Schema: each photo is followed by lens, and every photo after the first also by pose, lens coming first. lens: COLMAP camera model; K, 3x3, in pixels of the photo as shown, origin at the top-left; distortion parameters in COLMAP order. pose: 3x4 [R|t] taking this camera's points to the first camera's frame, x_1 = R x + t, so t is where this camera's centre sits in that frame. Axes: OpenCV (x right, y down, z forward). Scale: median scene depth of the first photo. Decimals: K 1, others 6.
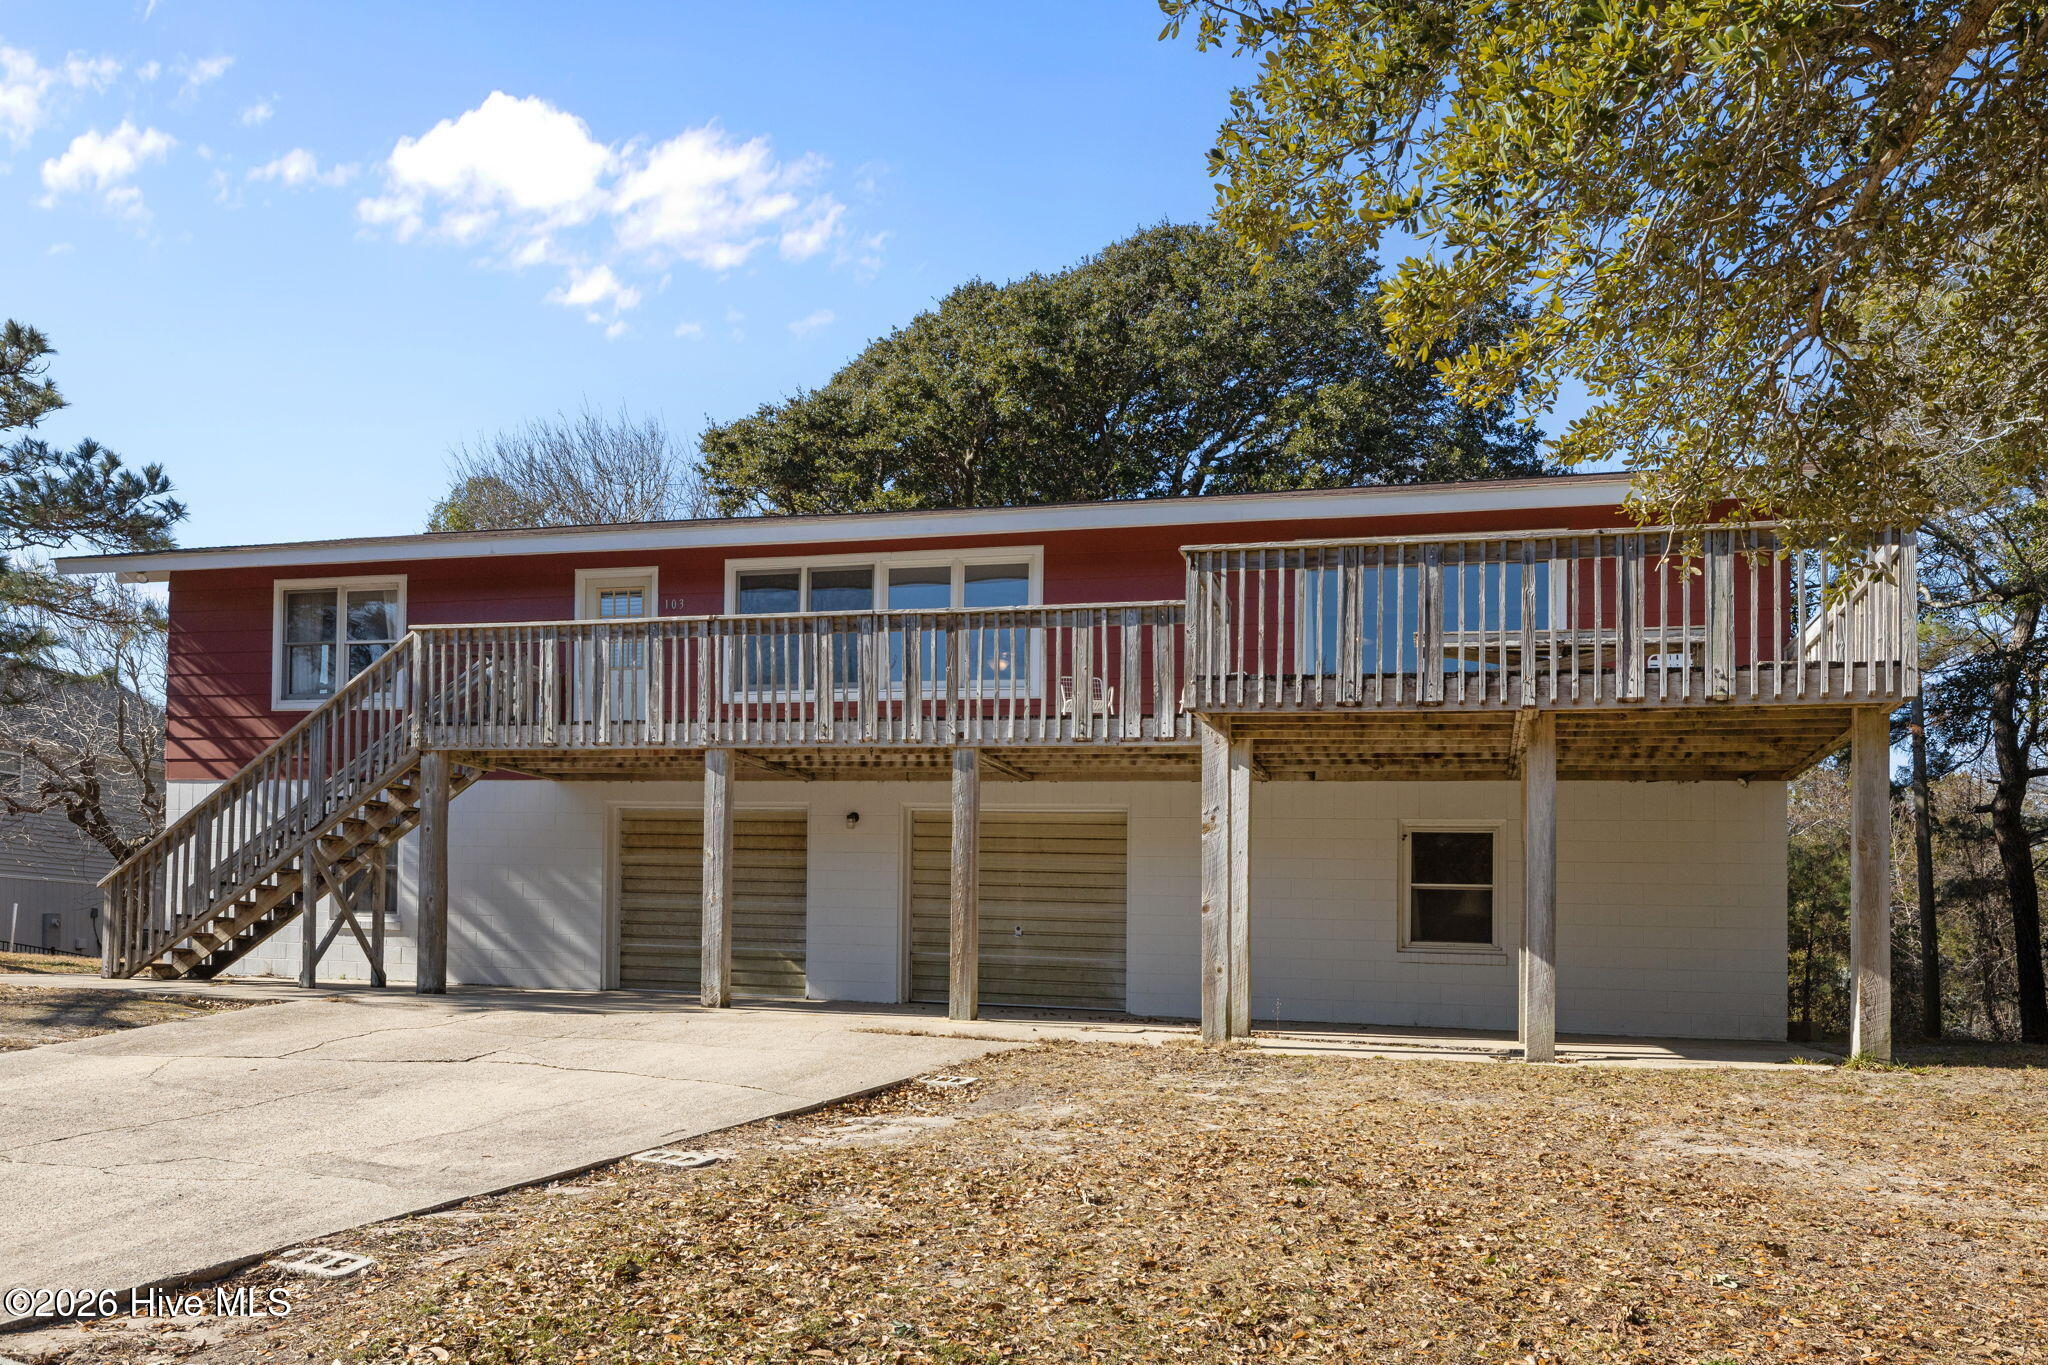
lens RADIAL K [[1046.8, 0, 1009.0], [0, 1046.8, 691.1], [0, 0, 1]] dist [0.000216, -0.000505]
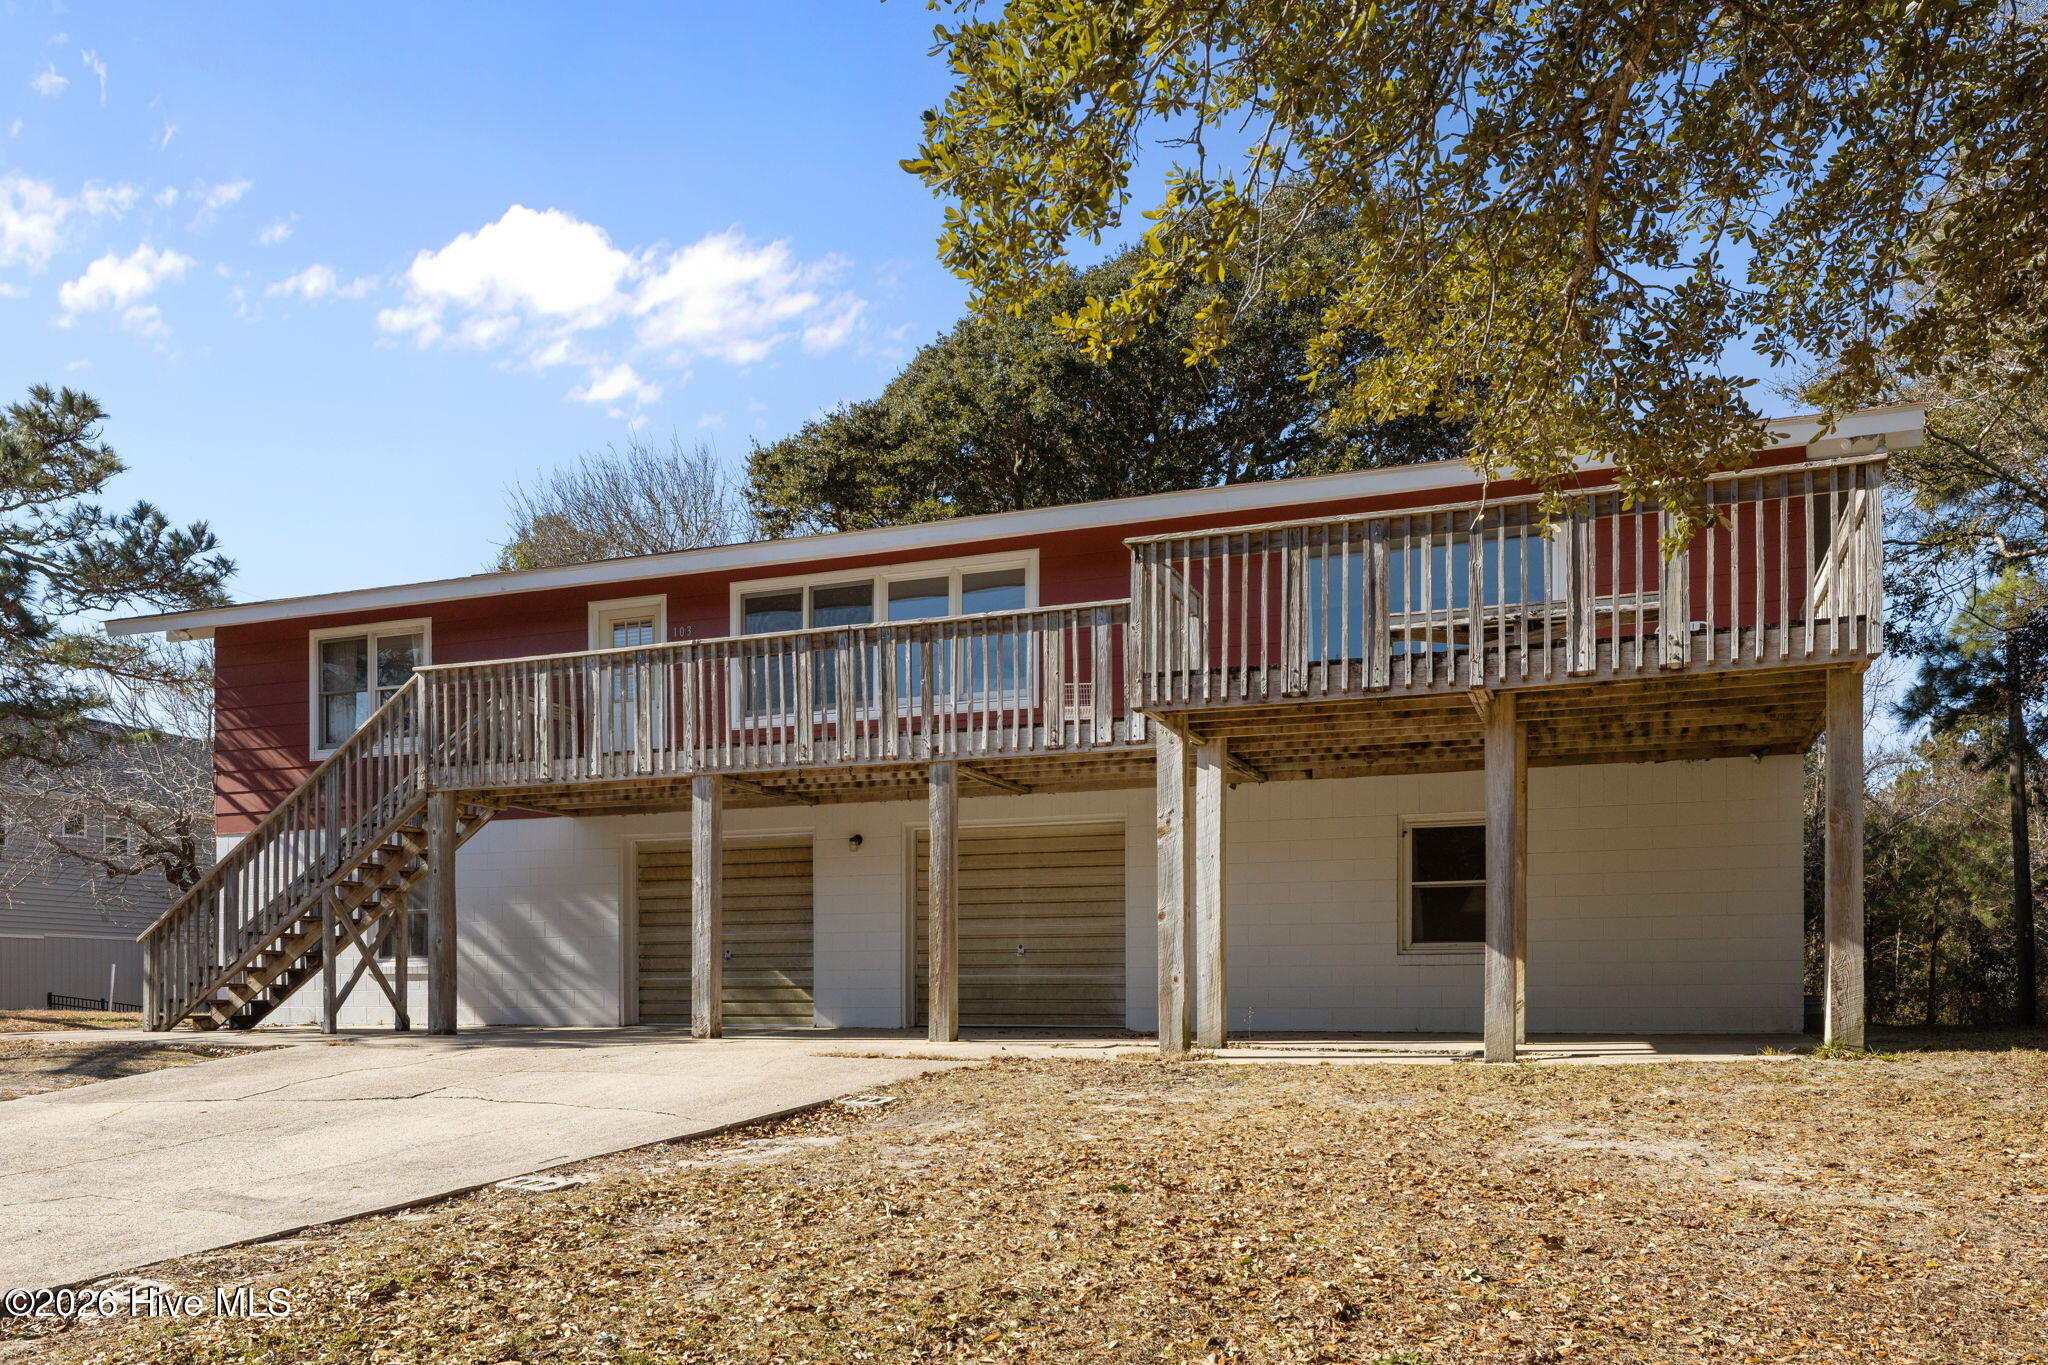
lens RADIAL K [[1090.1, 0, 1063.9], [0, 1090.1, 725.6], [0, 0, 1]] dist [-0.000674, 0.001117]
pose [[0.997033, -0.050671, -0.057950, 0.128749], [0.051621, 0.998554, 0.015003, 0.011092], [0.057106, -0.017950, 0.998207, 0.001990]]
